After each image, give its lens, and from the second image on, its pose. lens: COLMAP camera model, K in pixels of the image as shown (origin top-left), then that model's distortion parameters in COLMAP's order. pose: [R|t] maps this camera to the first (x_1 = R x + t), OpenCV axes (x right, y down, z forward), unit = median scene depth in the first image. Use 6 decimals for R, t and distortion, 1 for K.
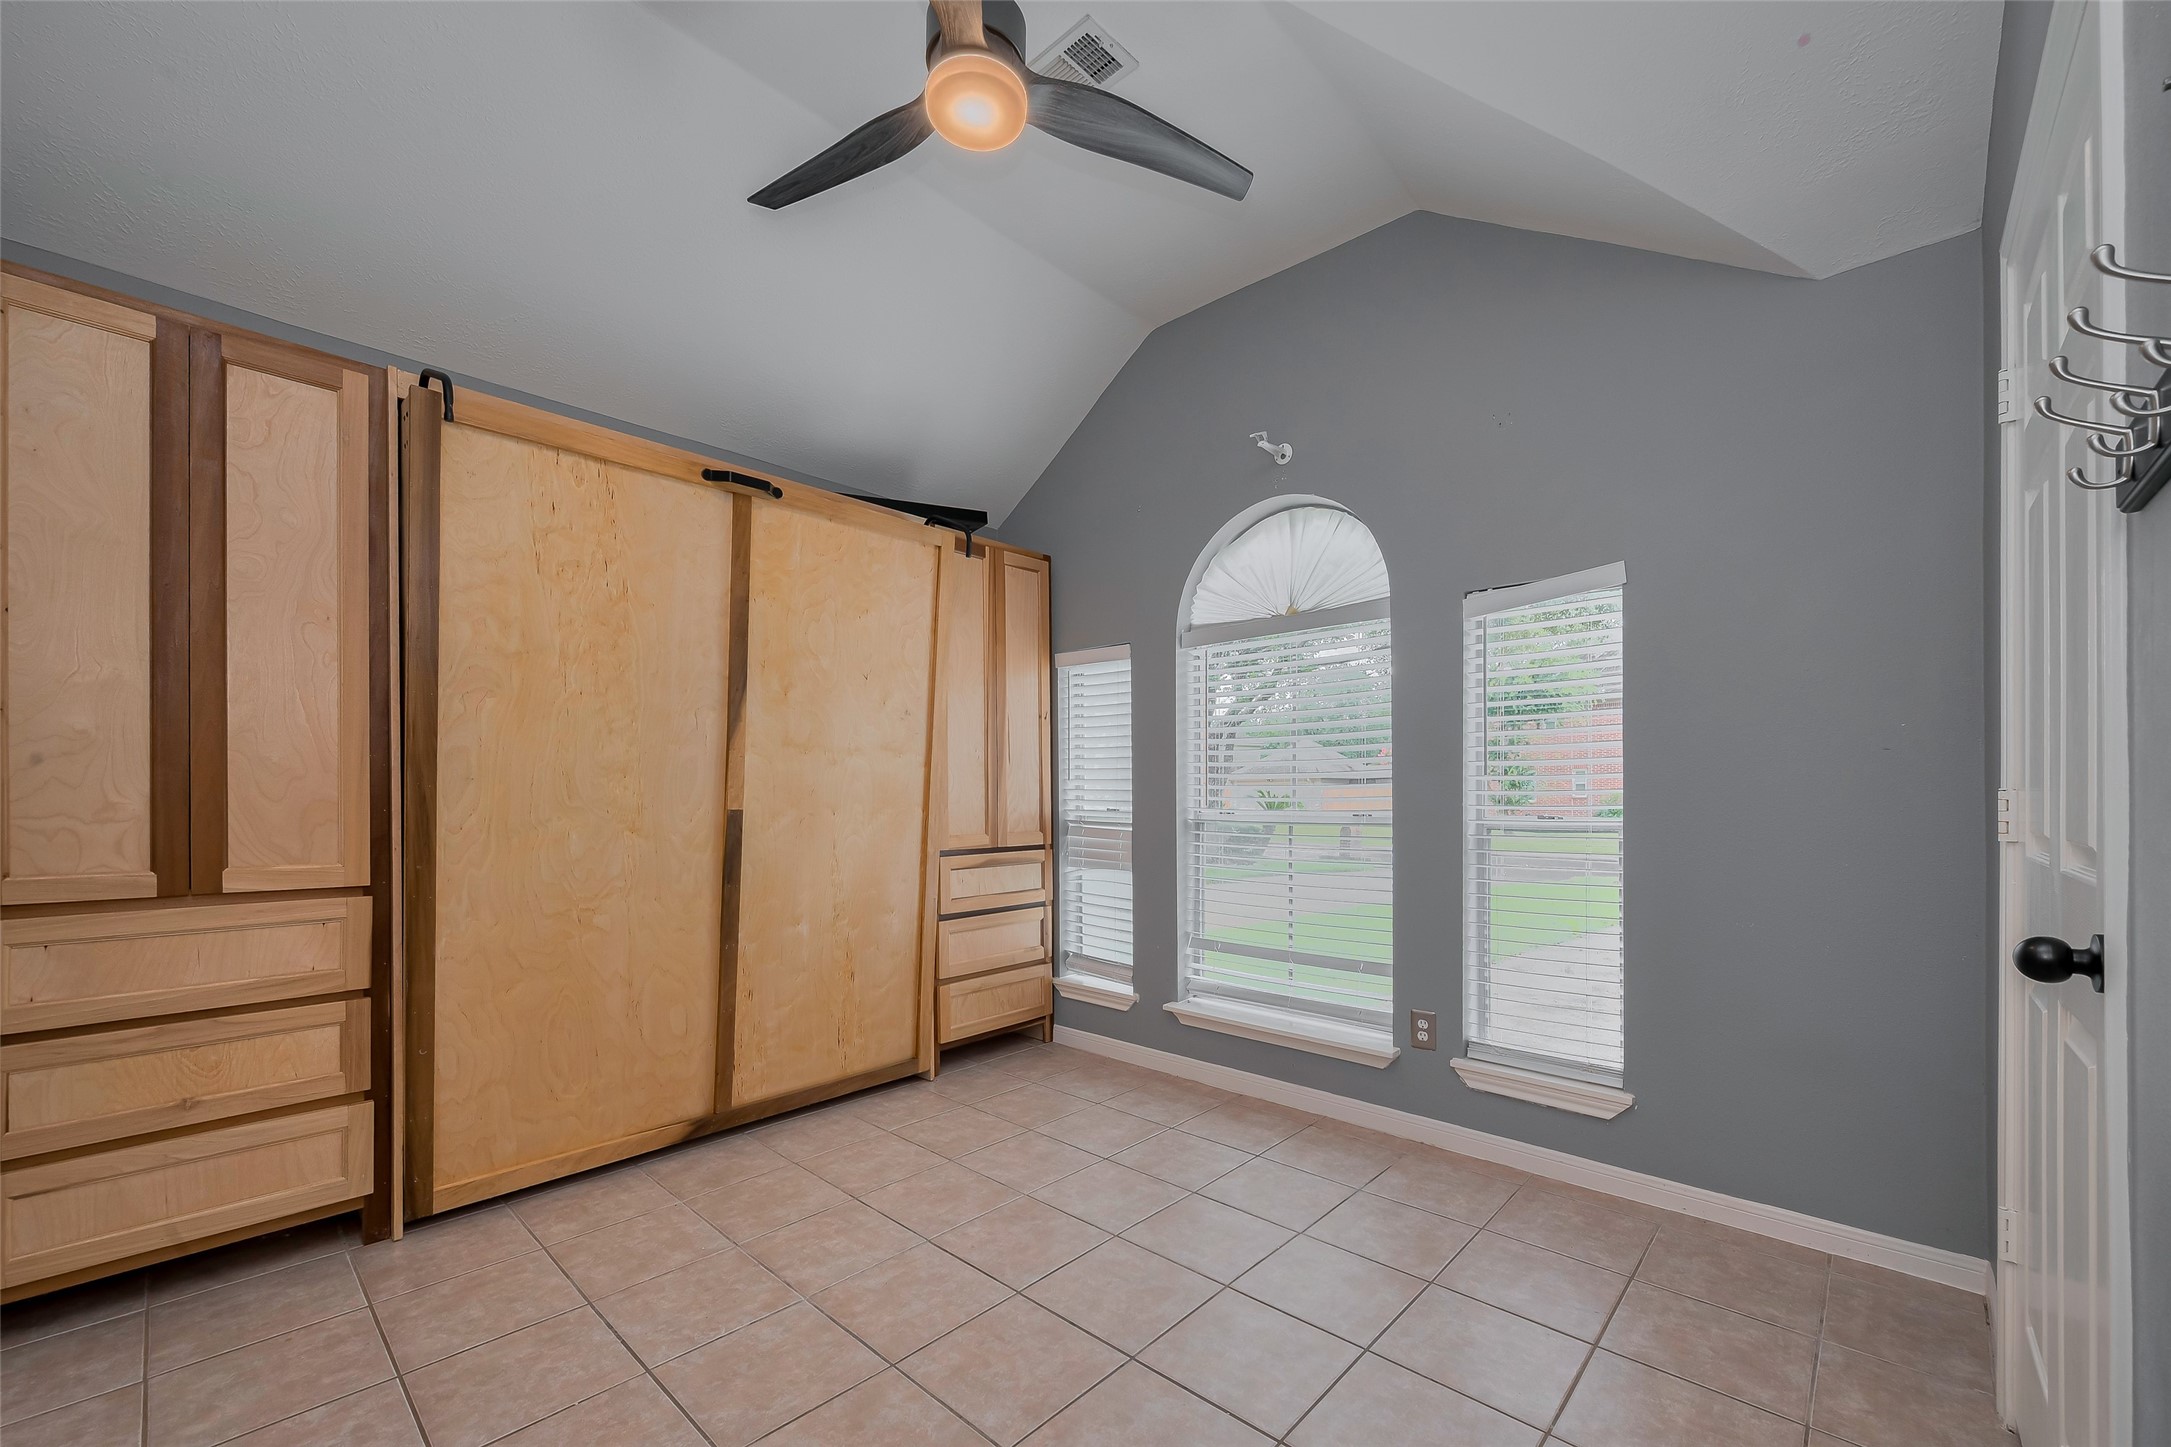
lens RADIAL K [[875.8, 0, 1078.4], [0, 875.8, 800.1], [0, 0, 1]] dist [-0.001784, -0.000127]
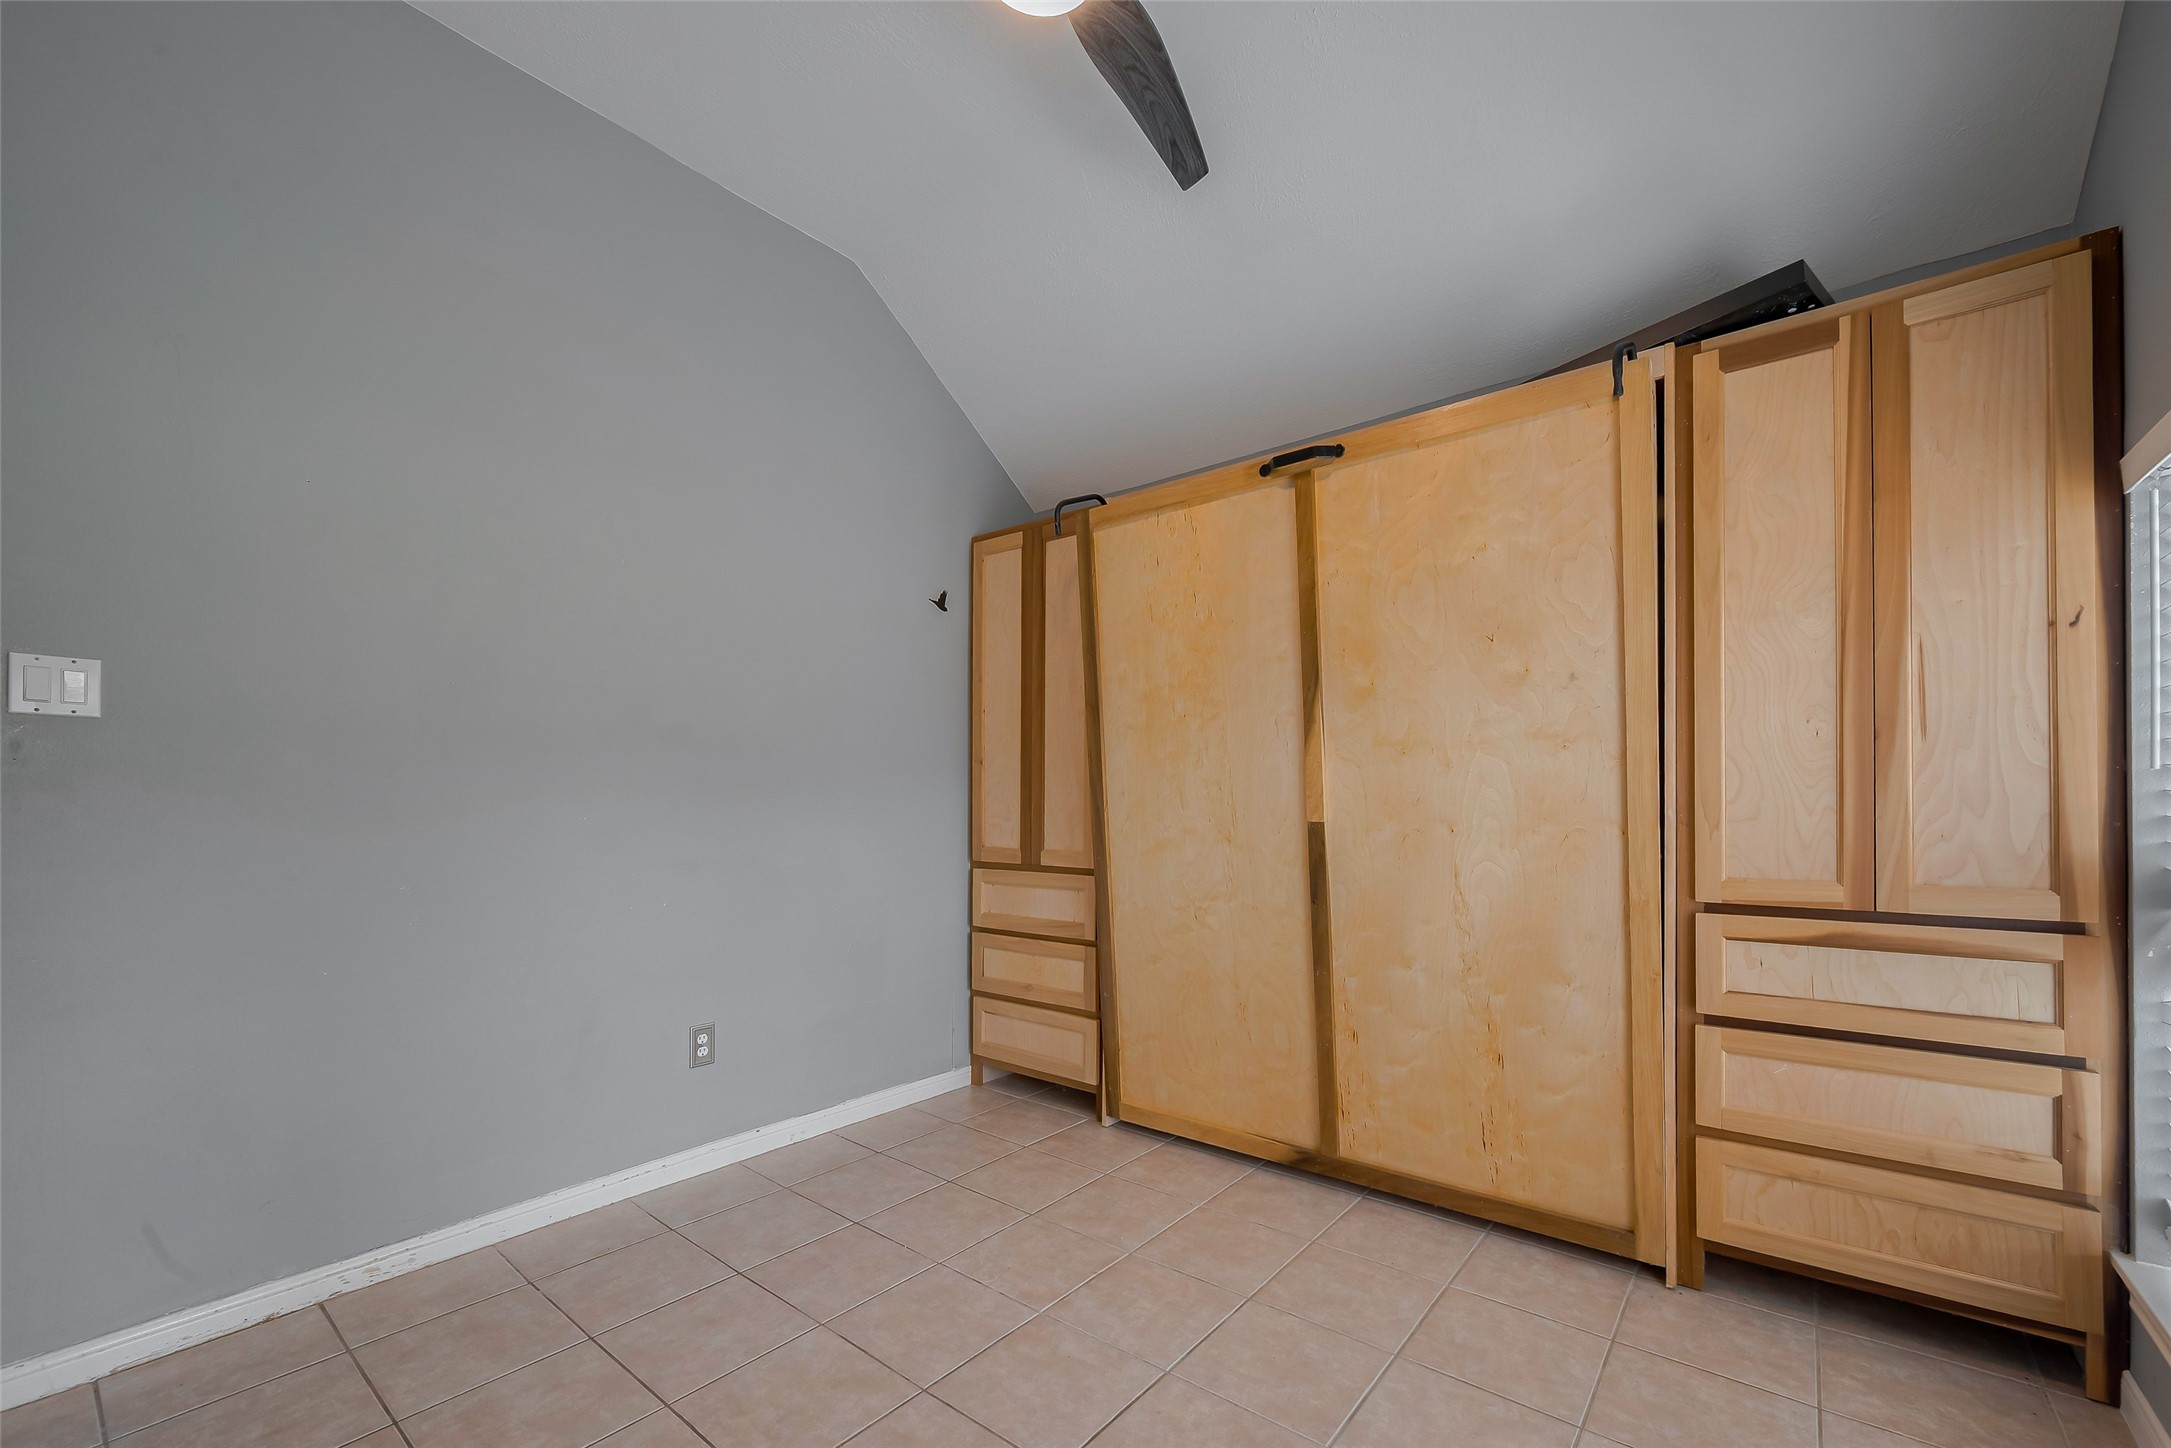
lens RADIAL K [[875.8, 0, 1078.4], [0, 875.8, 800.6], [0, 0, 1]] dist [-0.001784, -0.000127]
pose [[0.074147, -0.004729, -0.997236, 0.472998], [-0.006302, 0.999967, -0.005211, -0.004405], [0.997227, 0.006671, 0.074114, 0.667079]]
